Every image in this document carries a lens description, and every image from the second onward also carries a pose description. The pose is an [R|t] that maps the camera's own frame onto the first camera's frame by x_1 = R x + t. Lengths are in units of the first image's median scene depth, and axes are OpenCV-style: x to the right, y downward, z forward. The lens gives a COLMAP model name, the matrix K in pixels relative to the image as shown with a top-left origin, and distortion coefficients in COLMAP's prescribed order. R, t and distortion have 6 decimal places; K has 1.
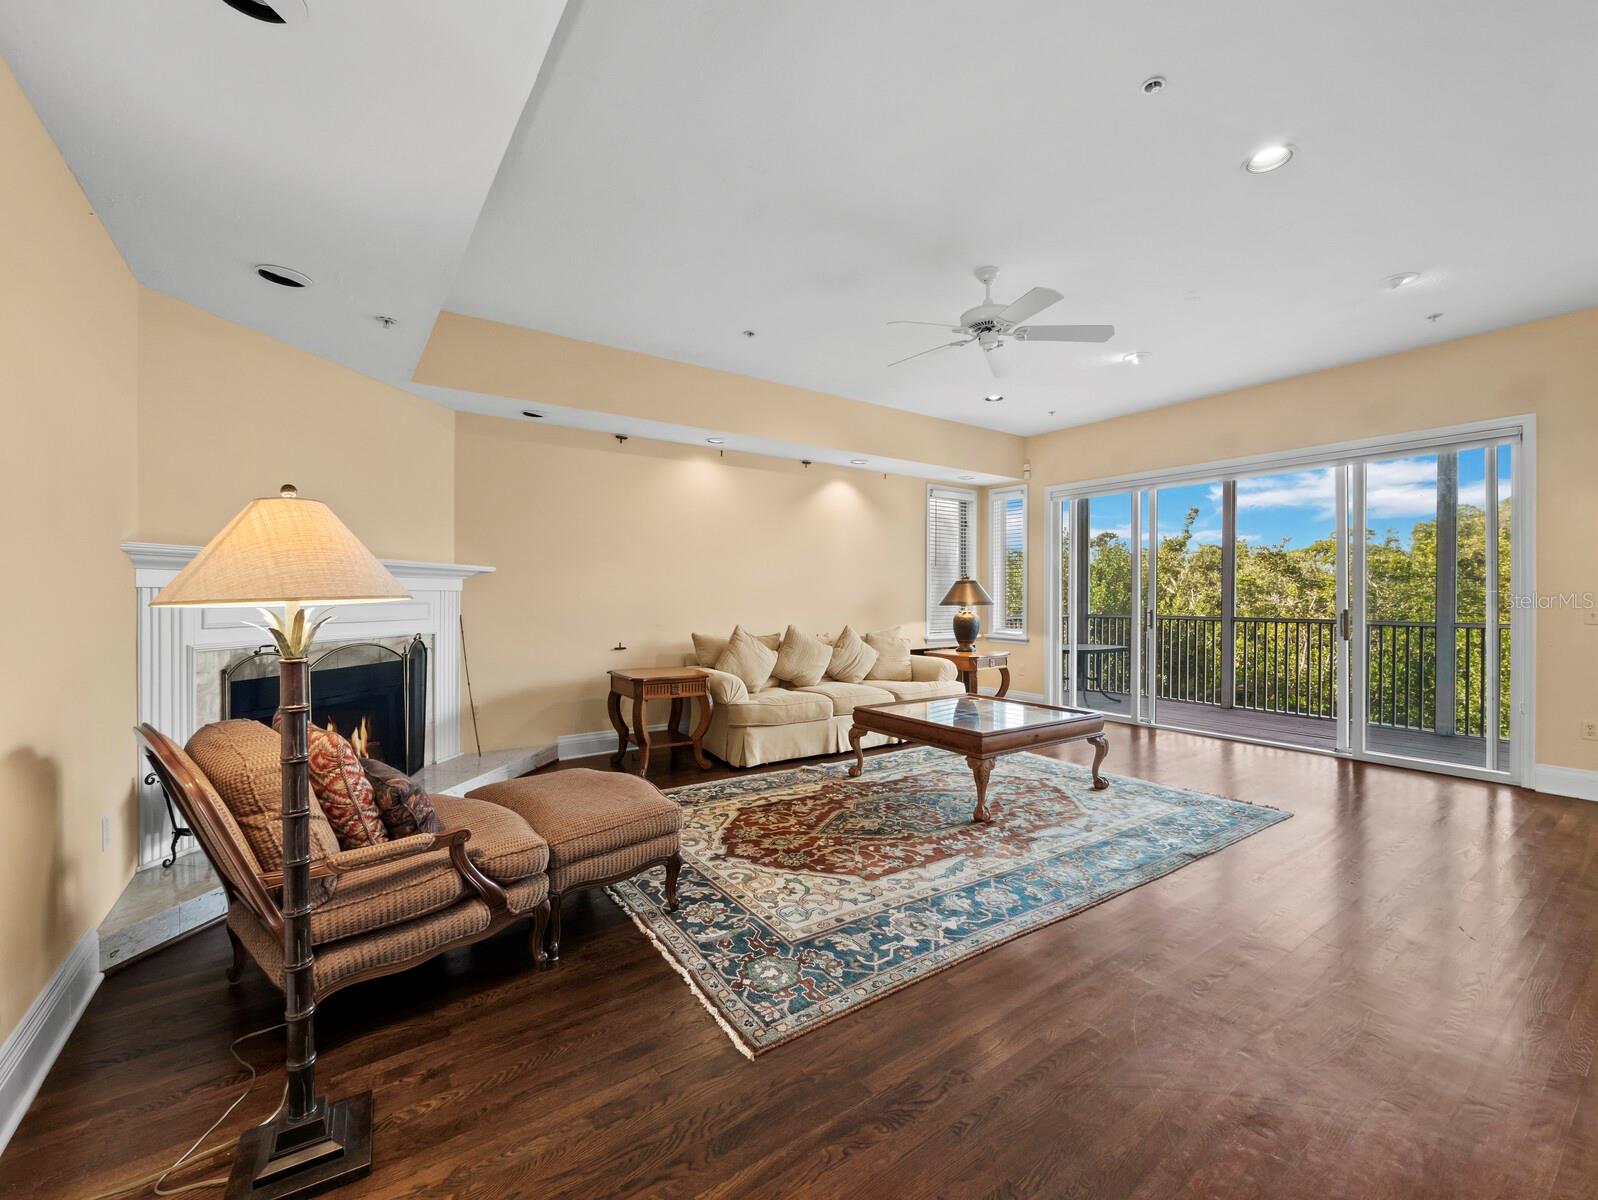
lens RADIAL K [[675.0, 0, 807.0], [0, 675.0, 598.4], [0, 0, 1]] dist [-0.000830, 0.000262]
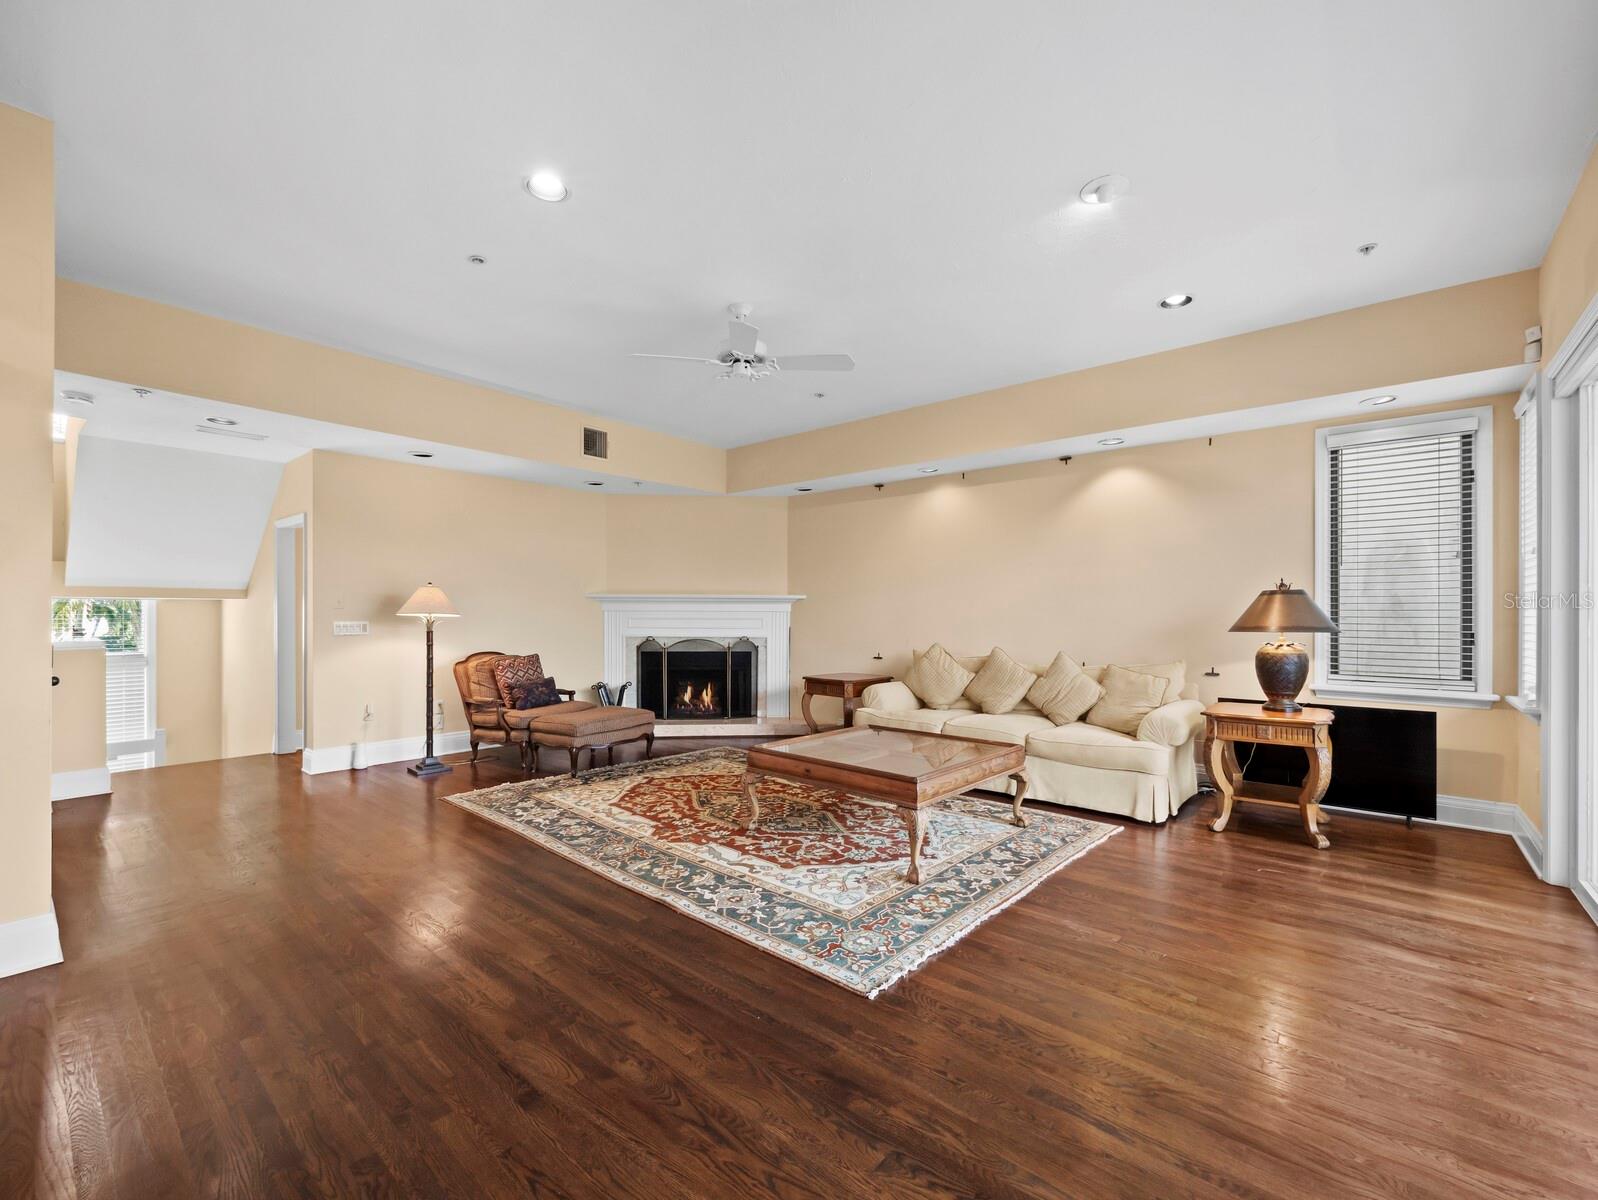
lens RADIAL K [[679.3, 0, 802.6], [0, 679.3, 623.6], [0, 0, 1]] dist [-0.006381, -0.000117]
pose [[0.239585, 0.015734, -0.970748, 1.446913], [-0.006580, 0.999872, 0.014583, -0.008205], [0.970853, 0.002893, 0.239658, 0.920922]]
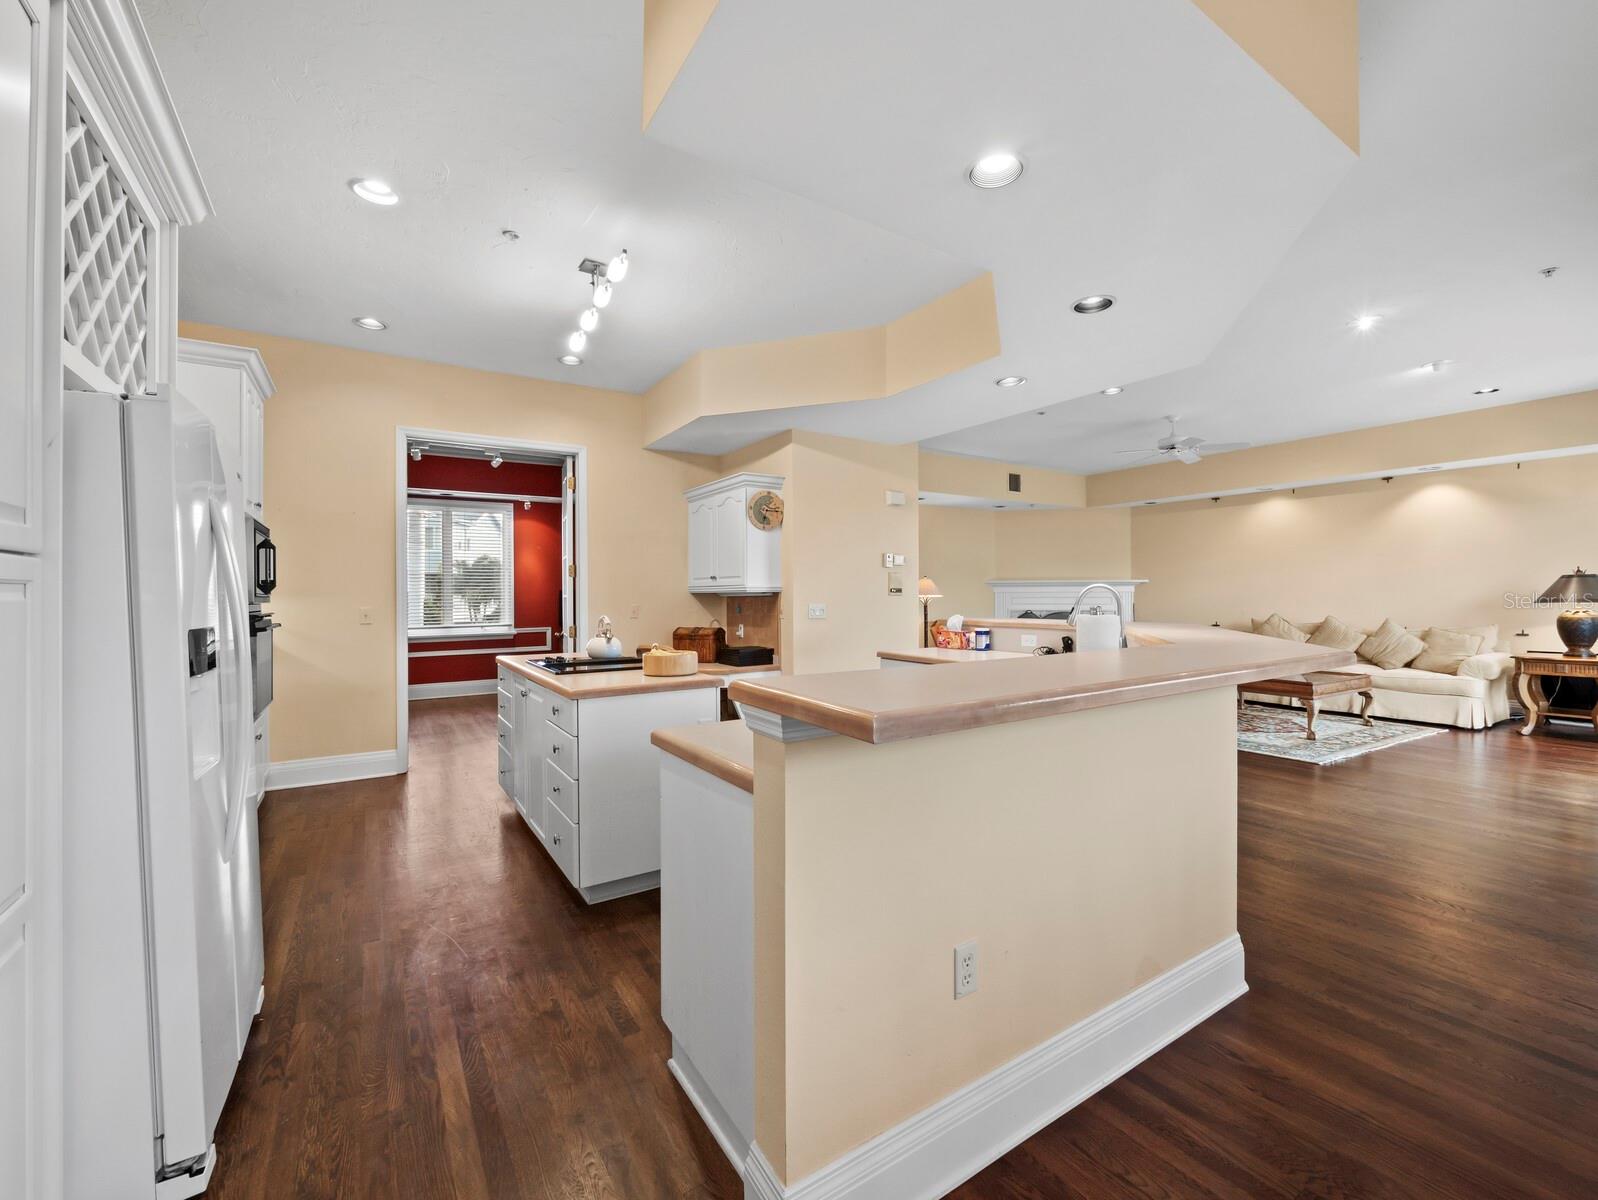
lens RADIAL K [[675.0, 0, 807.0], [0, 675.0, 598.4], [0, 0, 1]] dist [-0.000830, 0.000262]
pose [[-0.047118, 0.006405, -0.998869, 2.331579], [0.000963, 0.999979, 0.006366, -0.006753], [0.998889, -0.000662, -0.047123, 0.110853]]
